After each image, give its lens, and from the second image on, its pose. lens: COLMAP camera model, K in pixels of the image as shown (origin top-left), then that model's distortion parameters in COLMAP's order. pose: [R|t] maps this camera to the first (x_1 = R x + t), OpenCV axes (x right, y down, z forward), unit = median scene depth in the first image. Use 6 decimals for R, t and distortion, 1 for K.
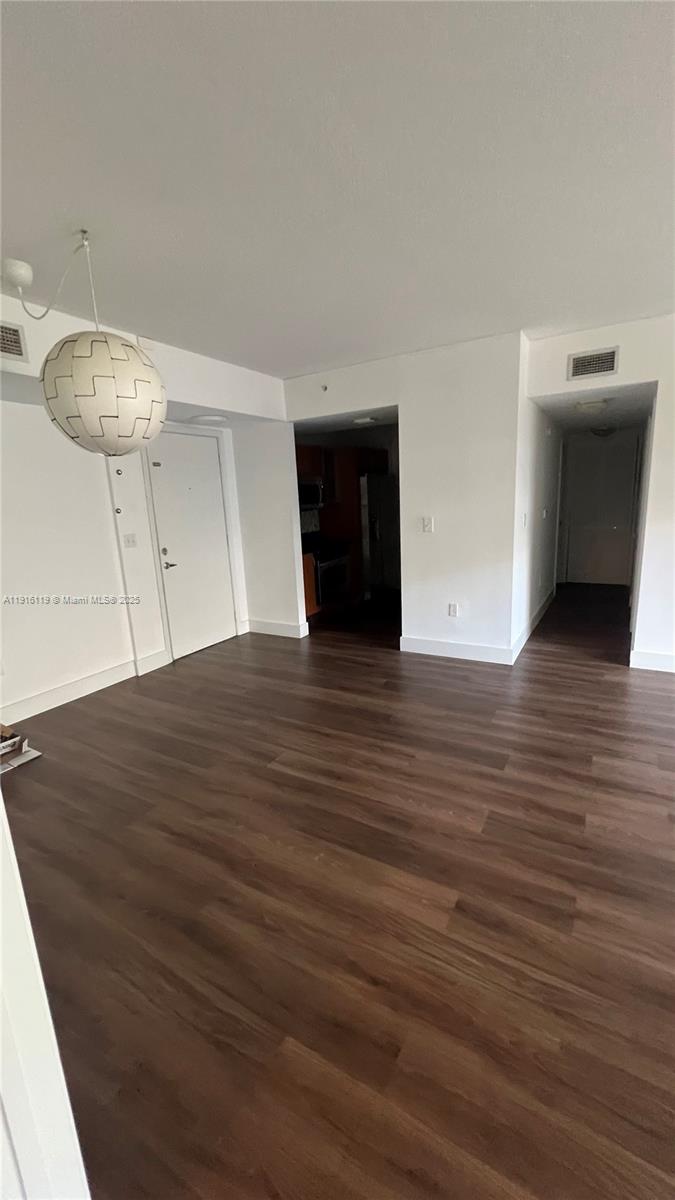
lens RADIAL K [[474.0, 0, 337.5], [0, 474.0, 600.0], [0, 0, 1]] dist [-0.000037, -0.000011]
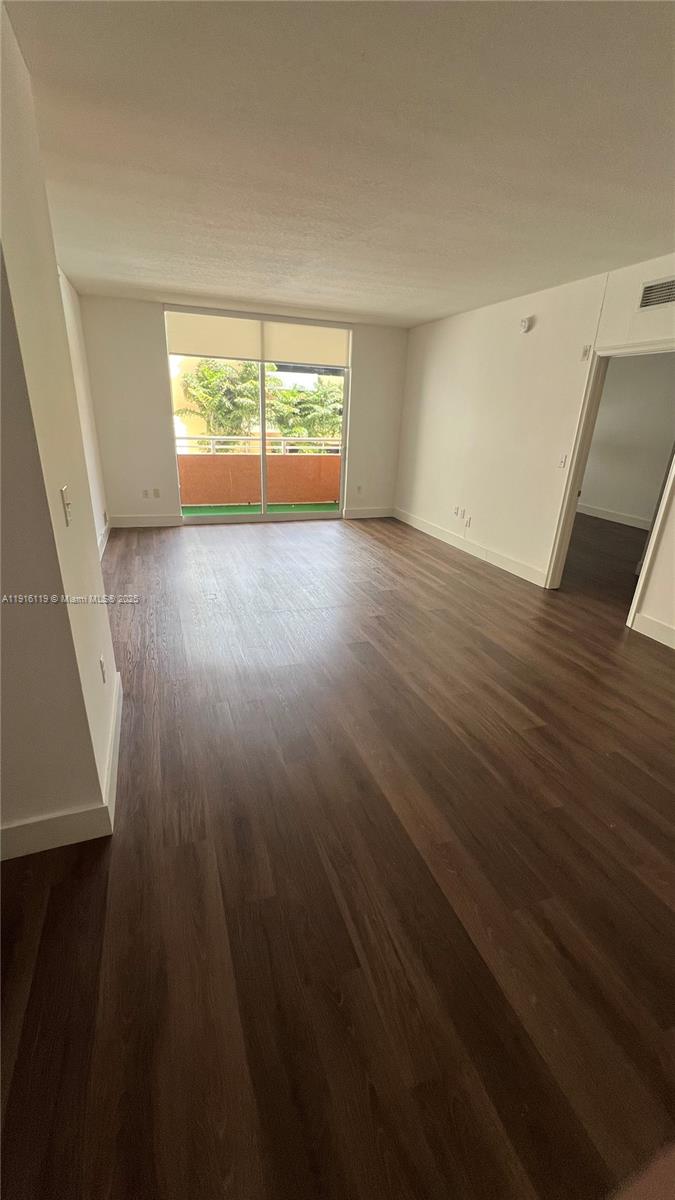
lens RADIAL K [[483.4, 0, 337.5], [0, 483.4, 600.0], [0, 0, 1]] dist [-0.000267, -0.000012]
pose [[-0.769301, -0.223039, 0.598690, -0.441414], [0.129743, 0.863017, 0.488229, -0.493516], [-0.625574, 0.453271, -0.634982, 2.233455]]
